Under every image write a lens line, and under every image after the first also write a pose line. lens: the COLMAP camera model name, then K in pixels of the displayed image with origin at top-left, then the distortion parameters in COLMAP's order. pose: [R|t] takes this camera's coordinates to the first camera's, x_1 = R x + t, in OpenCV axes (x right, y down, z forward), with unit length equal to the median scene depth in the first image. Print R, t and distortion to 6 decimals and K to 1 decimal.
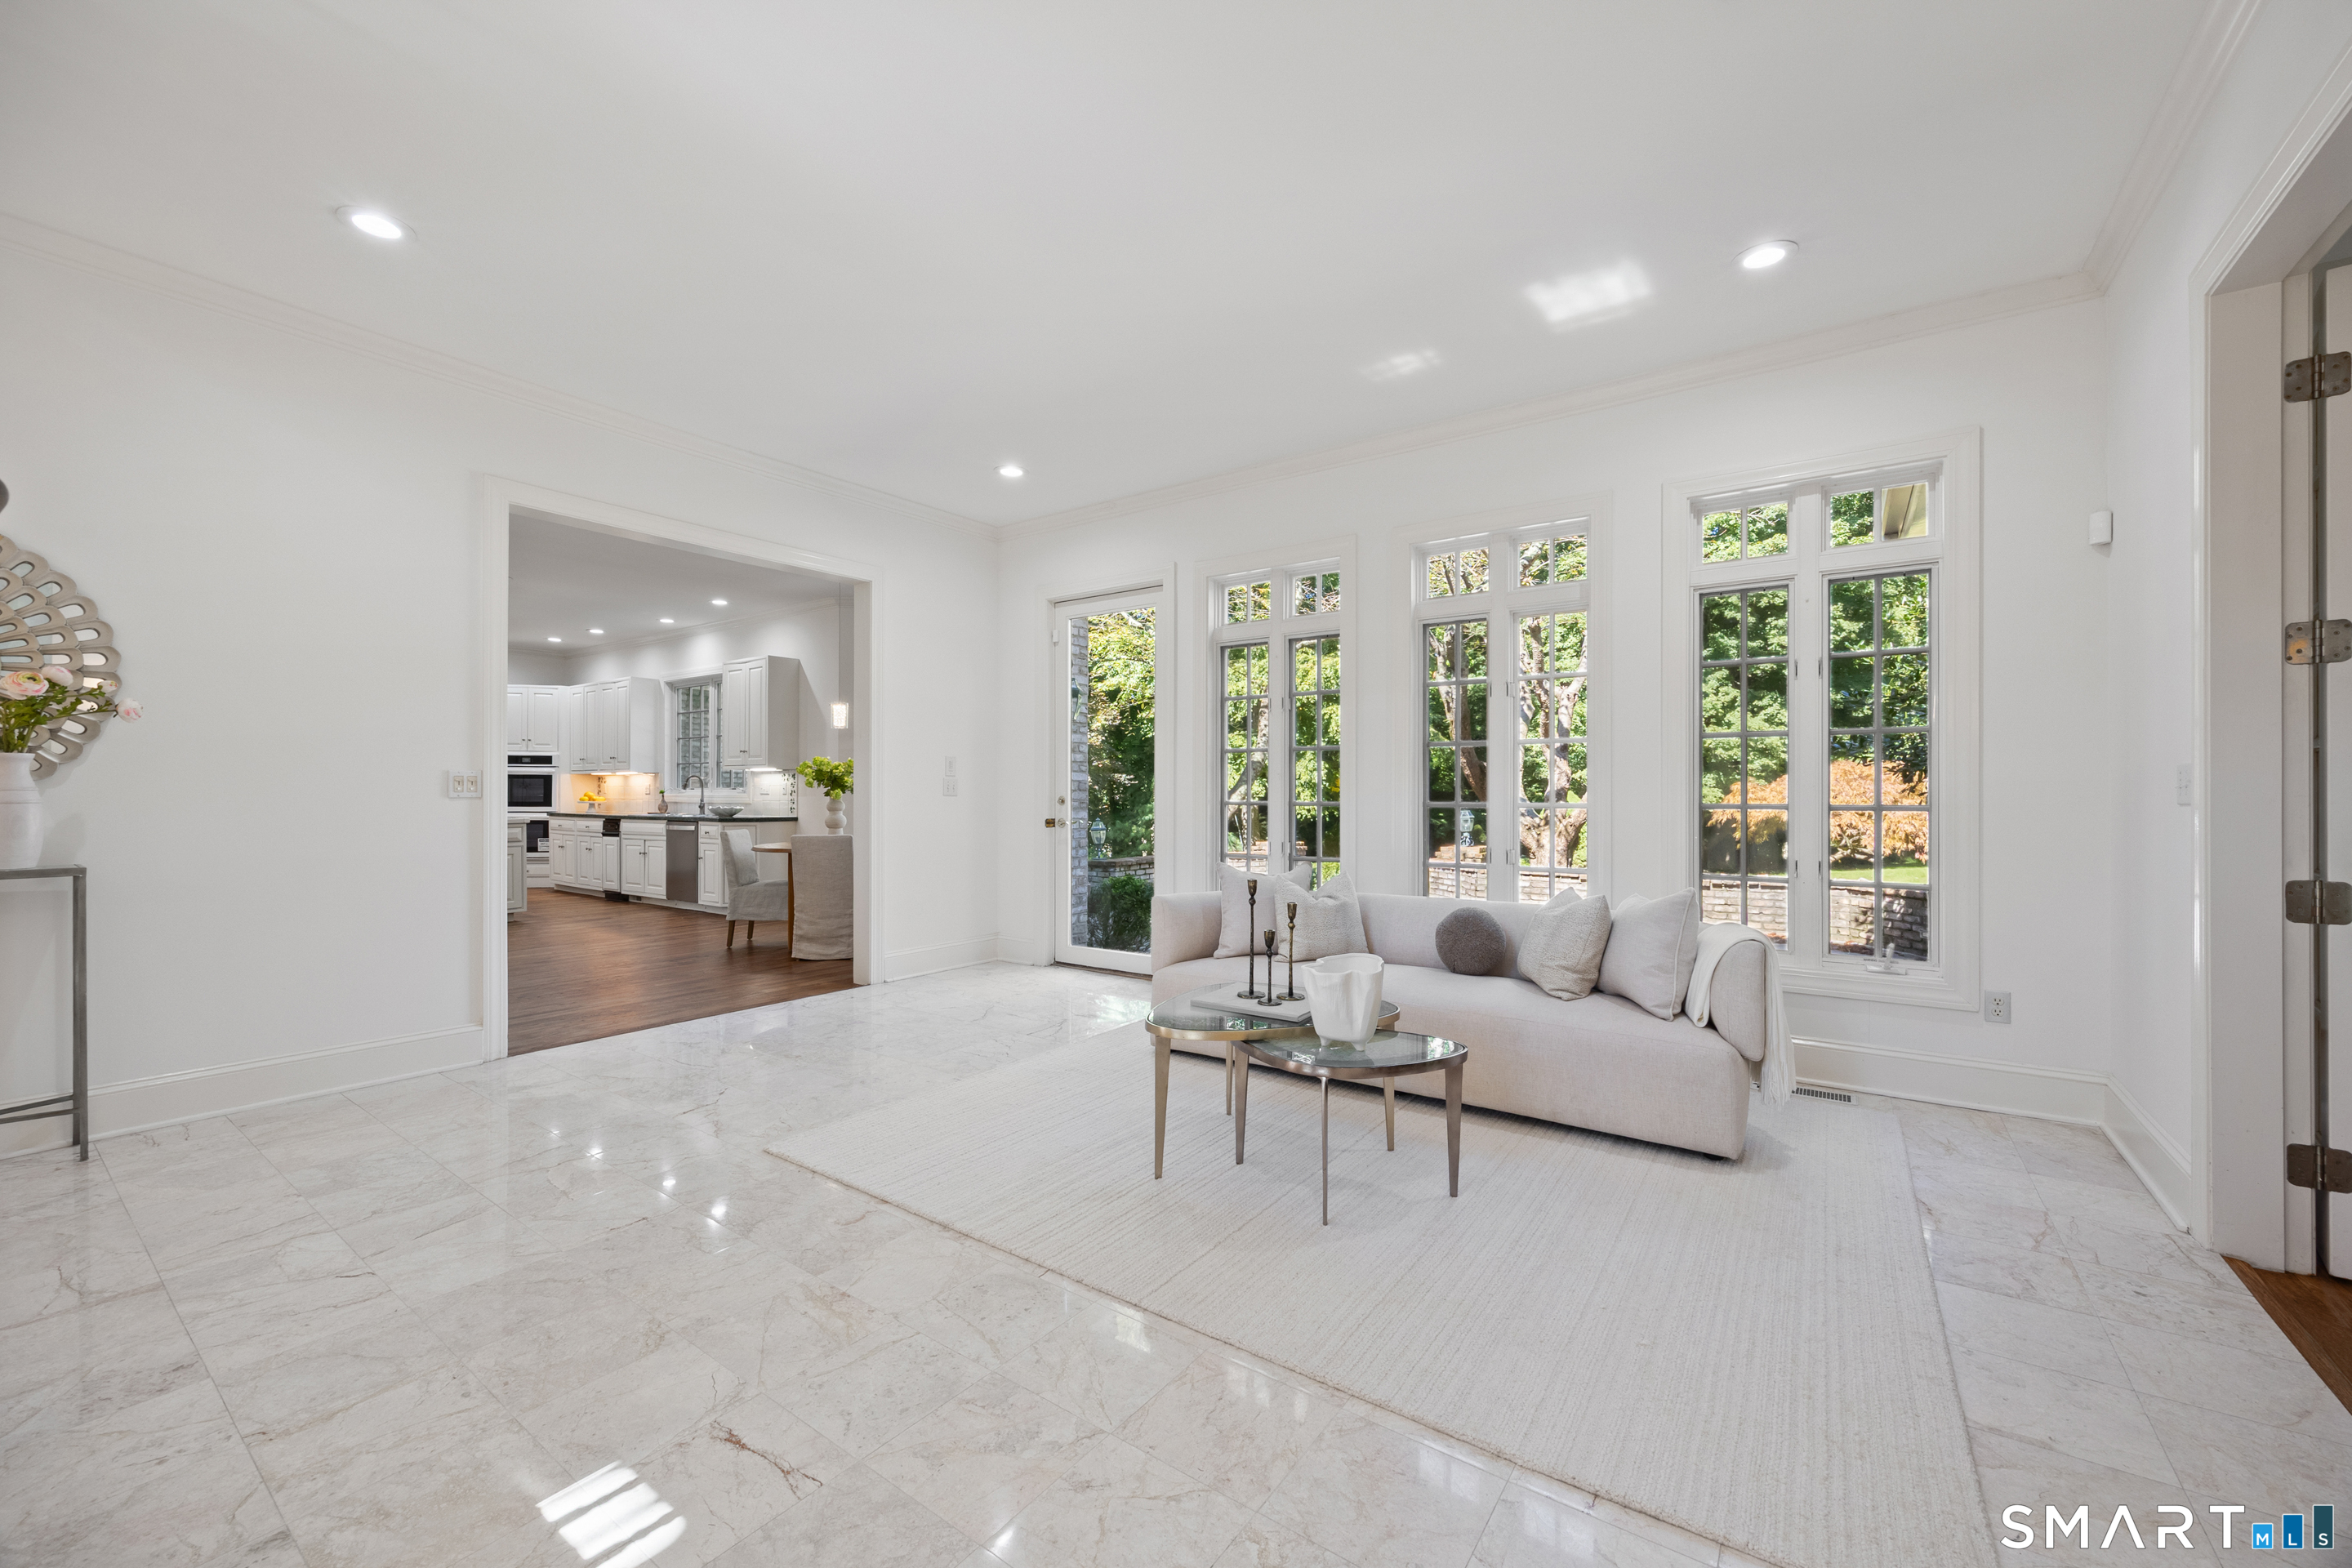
lens RADIAL K [[904.0, 0, 1181.9], [0, 904.0, 794.8], [0, 0, 1]] dist [-0.000053, -0.000275]
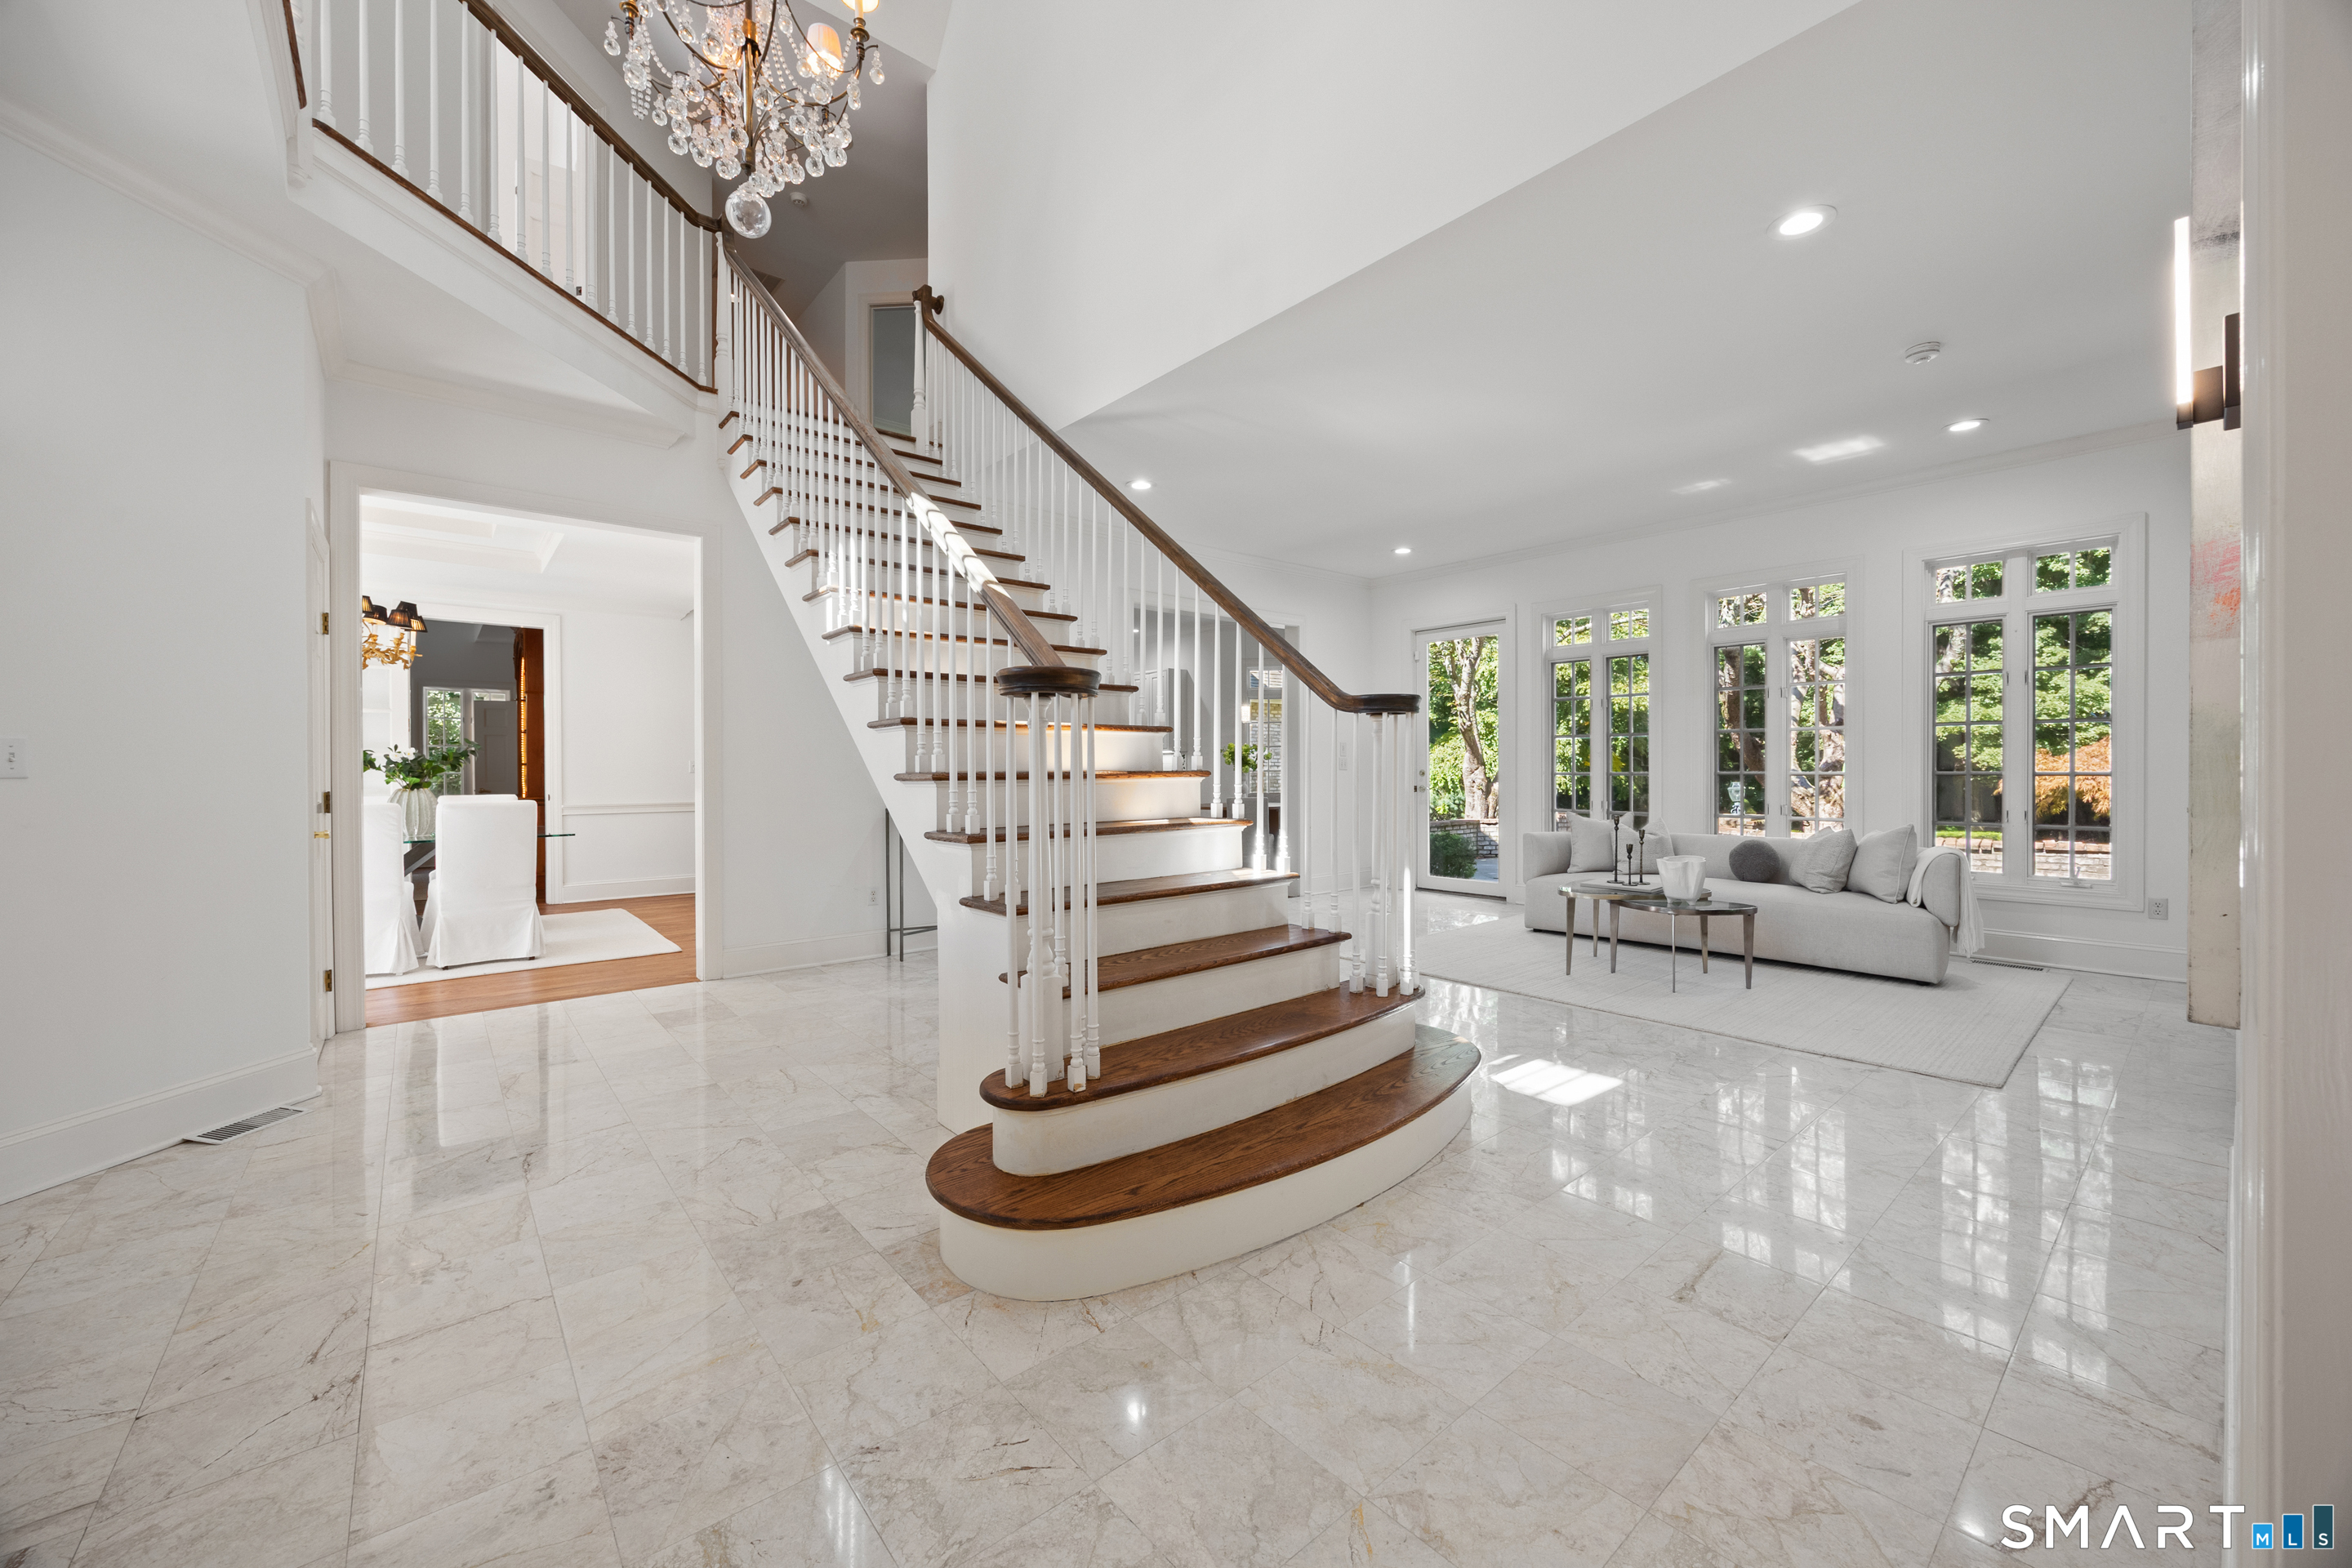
lens RADIAL K [[904.0, 0, 1177.4], [0, 904.0, 775.3], [0, 0, 1]] dist [-0.000053, -0.000275]
pose [[0.971060, -0.003655, -0.238808, -0.217641], [0.005019, 0.999974, 0.005106, 0.001951], [0.238784, -0.006157, 0.971053, -0.593456]]
